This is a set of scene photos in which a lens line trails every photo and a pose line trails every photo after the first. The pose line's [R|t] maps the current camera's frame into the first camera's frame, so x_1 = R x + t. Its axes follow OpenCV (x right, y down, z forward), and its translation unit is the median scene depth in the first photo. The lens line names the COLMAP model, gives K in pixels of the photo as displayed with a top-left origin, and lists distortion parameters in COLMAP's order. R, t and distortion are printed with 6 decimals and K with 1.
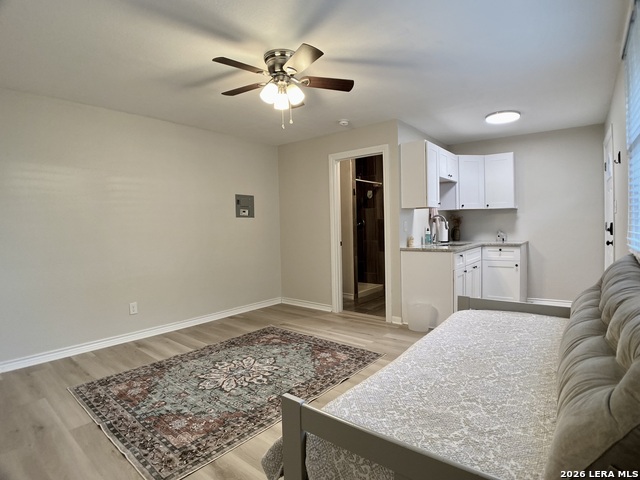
lens RADIAL K [[344.1, 0, 316.1], [0, 344.1, 235.9], [0, 0, 1]] dist [-0.089672, 0.016120]
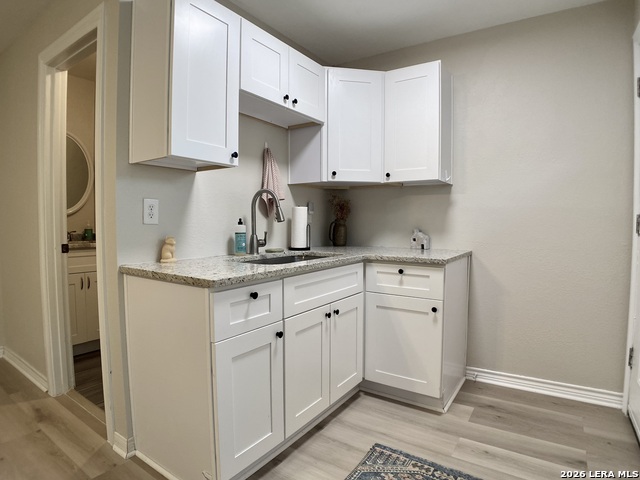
lens RADIAL K [[344.1, 0, 316.1], [0, 344.1, 235.9], [0, 0, 1]] dist [-0.089672, 0.016120]
pose [[0.998069, 0.024429, 0.057112, 0.395391], [-0.025264, 0.999584, 0.013942, -0.008633], [-0.056747, -0.015358, 0.998270, 0.538273]]
